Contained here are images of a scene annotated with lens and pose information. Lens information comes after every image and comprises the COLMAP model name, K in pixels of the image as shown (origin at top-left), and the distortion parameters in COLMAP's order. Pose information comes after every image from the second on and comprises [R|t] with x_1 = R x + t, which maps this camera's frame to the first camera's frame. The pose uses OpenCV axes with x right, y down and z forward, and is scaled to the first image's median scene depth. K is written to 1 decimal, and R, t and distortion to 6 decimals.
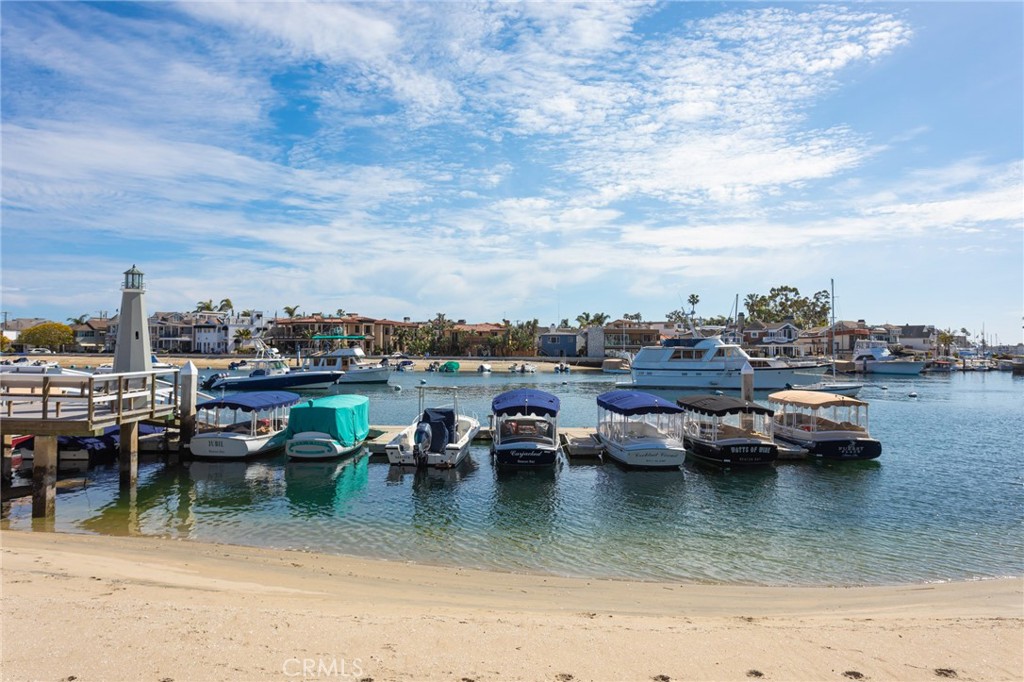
lens RADIAL K [[720.2, 0, 522.0], [0, 720.2, 391.5], [0, 0, 1]] dist [-0.001075, -0.004687]
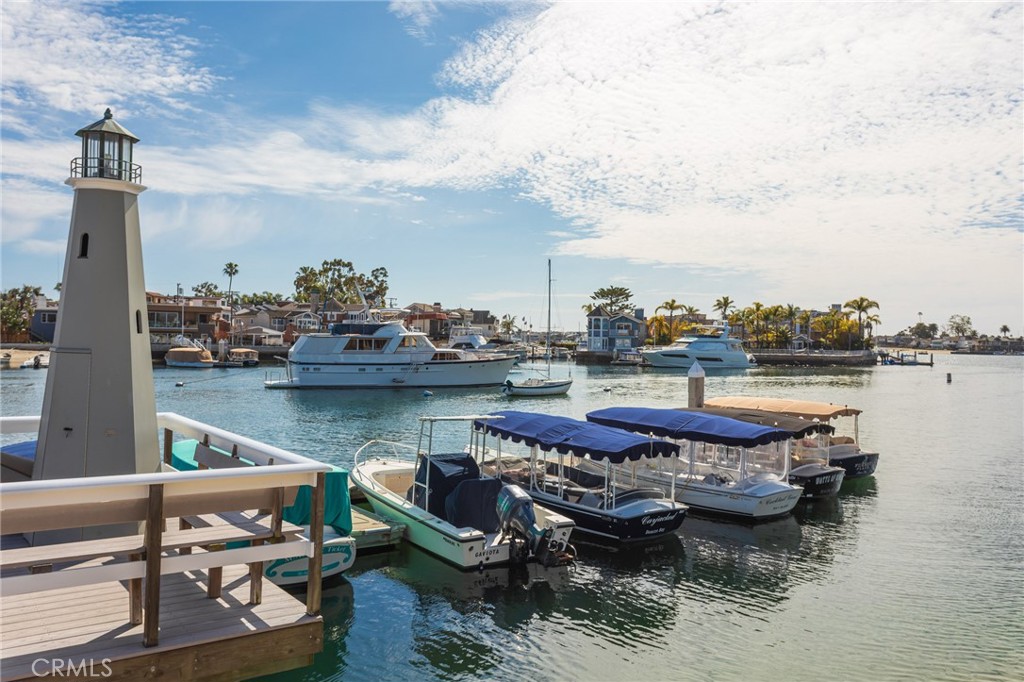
lens RADIAL K [[858.8, 0, 511.4], [0, 858.8, 337.4], [0, 0, 1]] dist [0.002537, -0.000968]
pose [[0.775261, 0.006300, 0.631609, -0.114701], [0.025709, 0.998807, -0.041518, -0.008636], [-0.631117, 0.048426, 0.774174, 0.101248]]
